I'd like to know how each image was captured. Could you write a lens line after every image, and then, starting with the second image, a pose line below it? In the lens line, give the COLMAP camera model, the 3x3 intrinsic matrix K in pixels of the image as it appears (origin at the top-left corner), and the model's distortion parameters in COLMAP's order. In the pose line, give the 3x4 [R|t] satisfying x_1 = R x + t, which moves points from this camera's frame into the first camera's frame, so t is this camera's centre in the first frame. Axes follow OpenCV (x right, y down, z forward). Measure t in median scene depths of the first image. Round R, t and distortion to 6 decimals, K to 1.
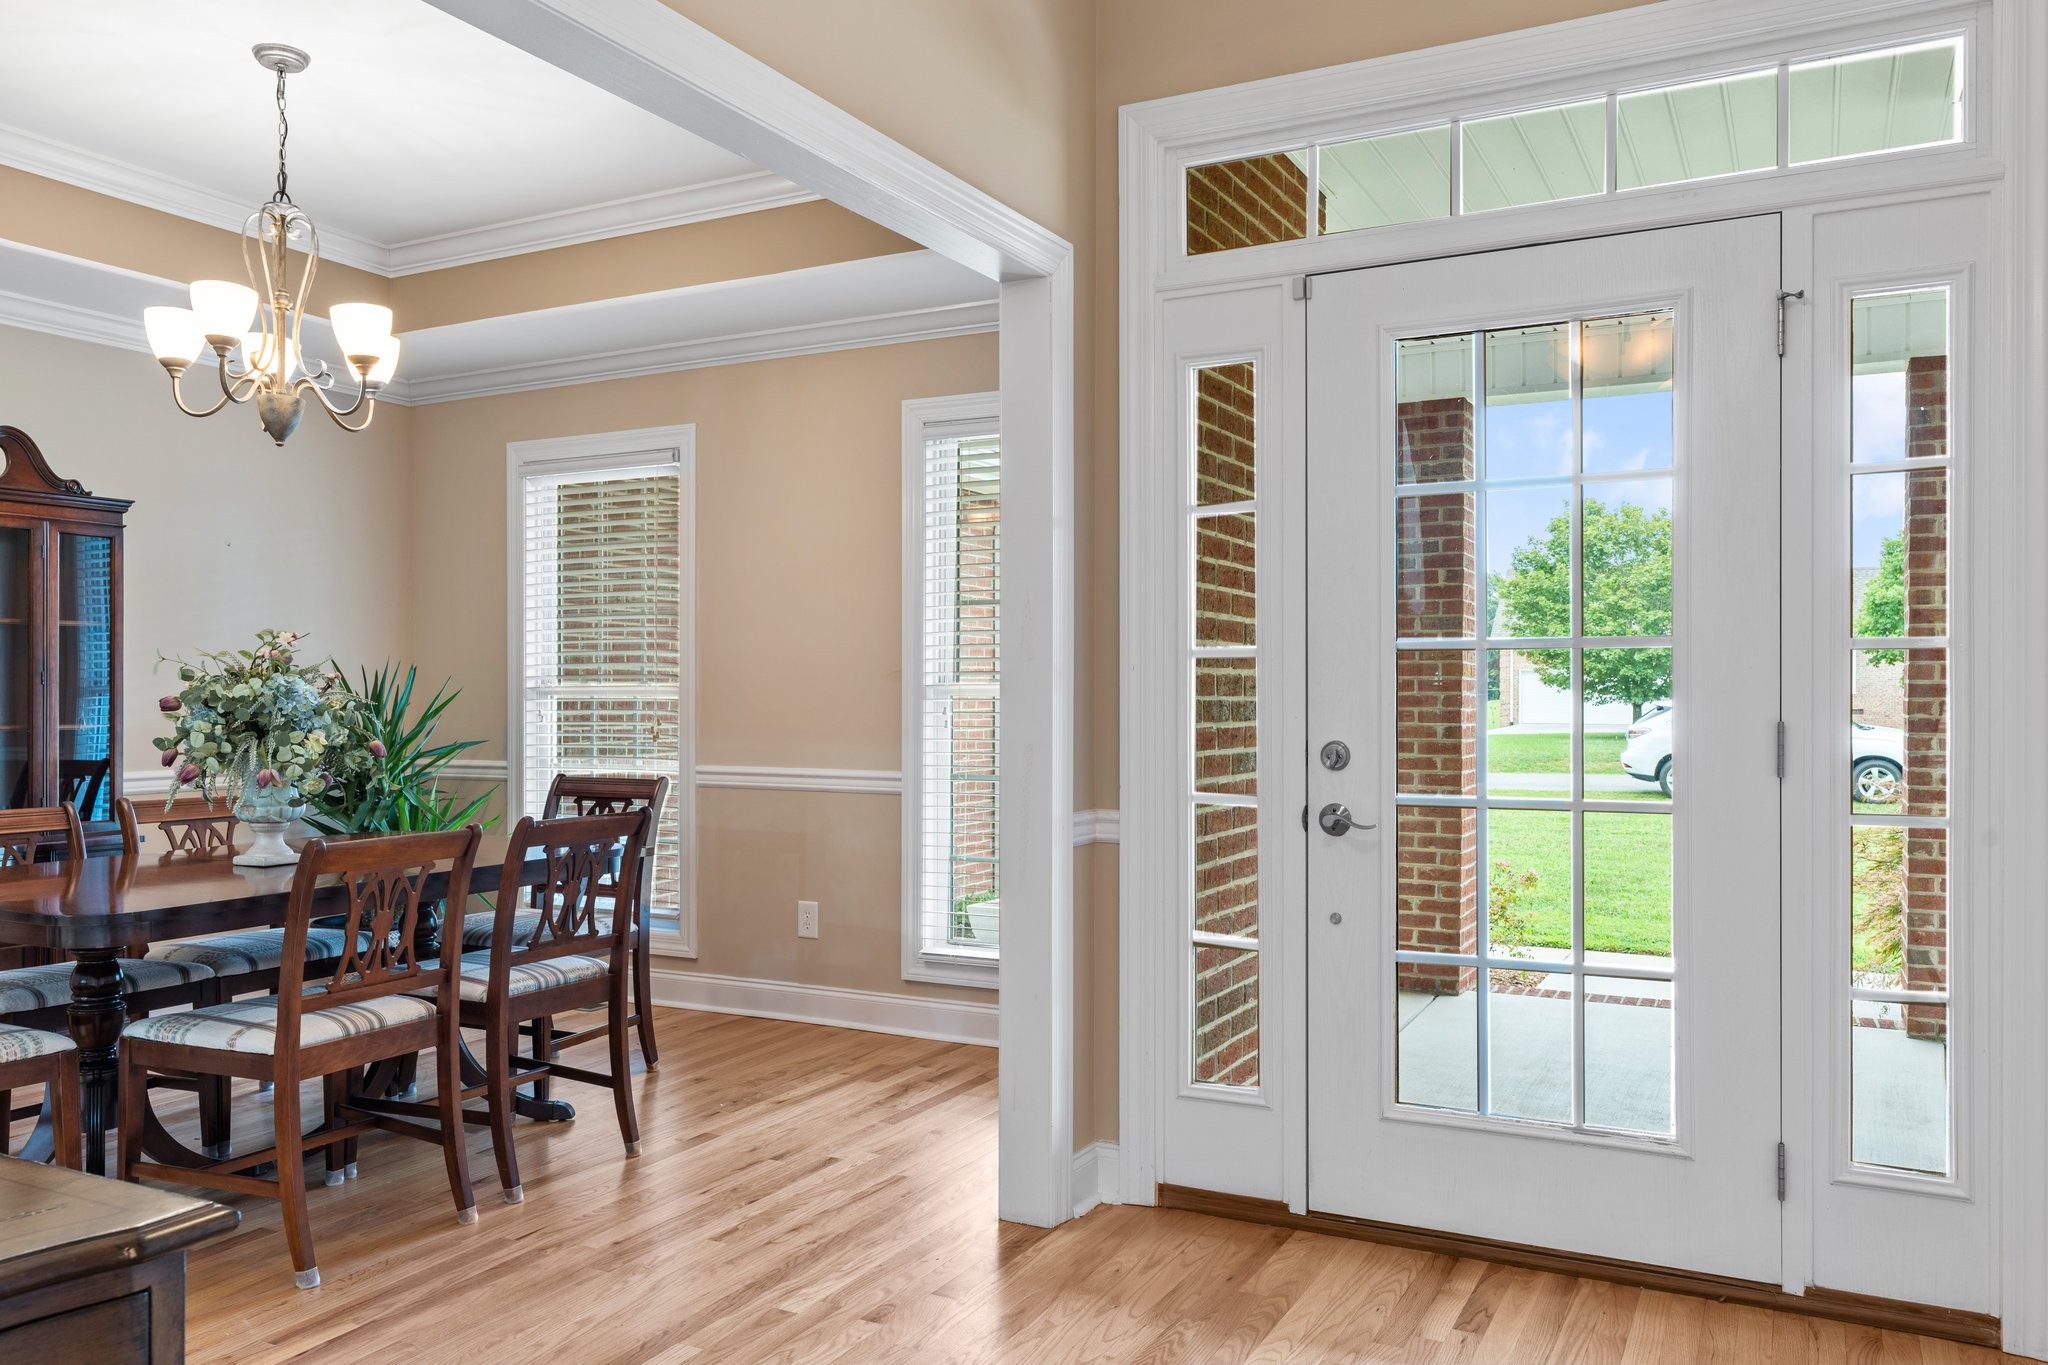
lens RADIAL K [[1533.3, 0, 1019.4], [0, 1533.3, 697.9], [0, 0, 1]] dist [0.011517, -0.003516]
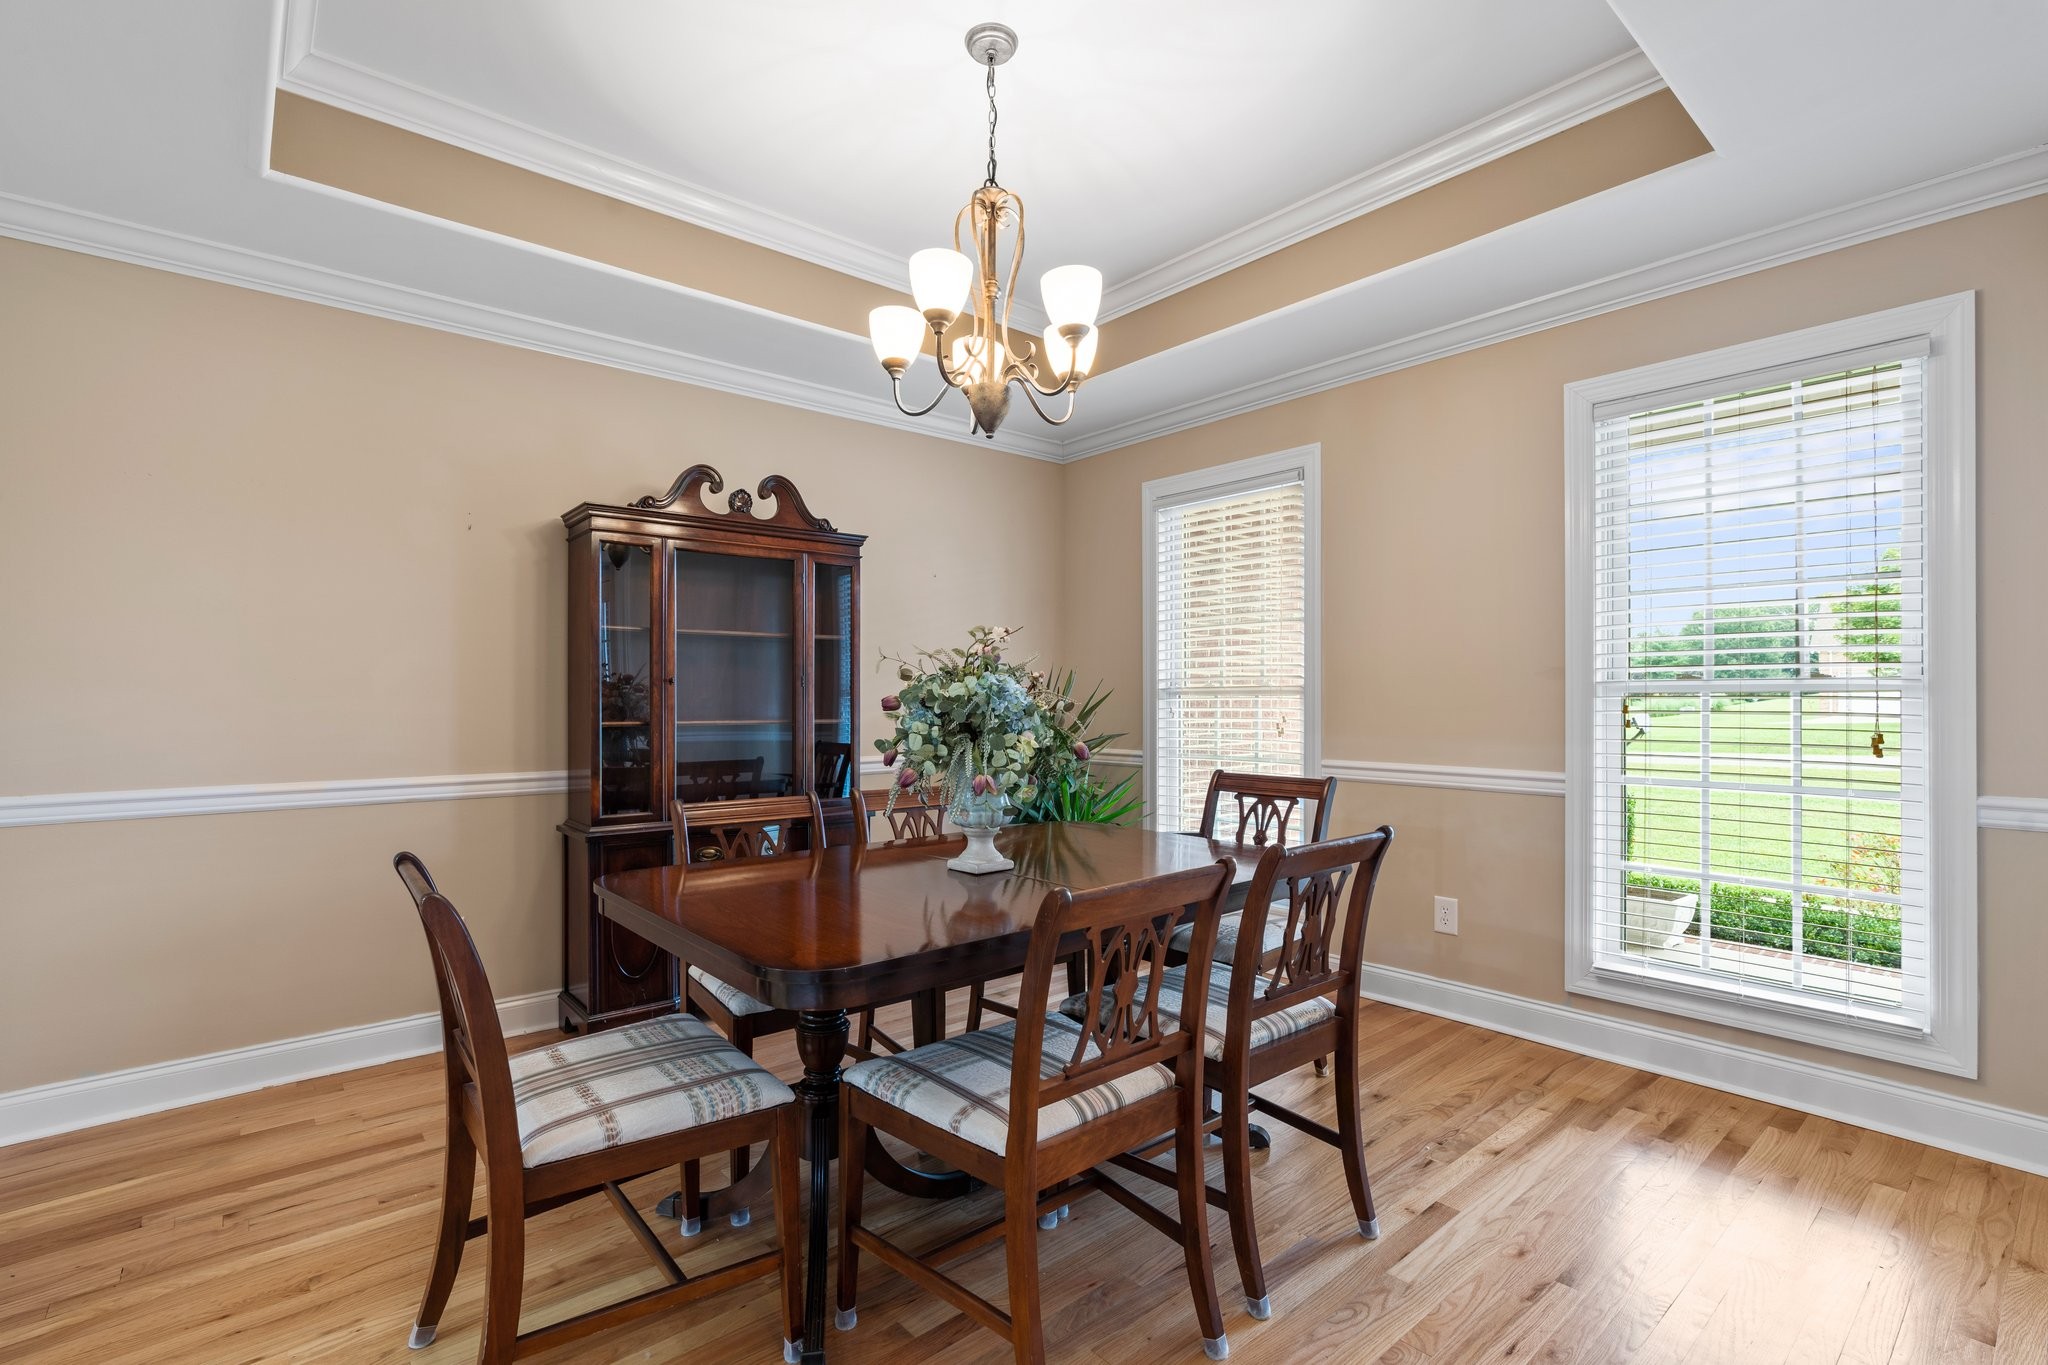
lens RADIAL K [[921.4, 0, 984.3], [0, 921.4, 687.9], [0, 0, 1]] dist [-0.014598, 0.000839]
pose [[0.916597, -0.005259, -0.399779, -0.248832], [0.001719, 0.999956, -0.009214, -0.000599], [0.399810, 0.007758, 0.916565, 0.460029]]
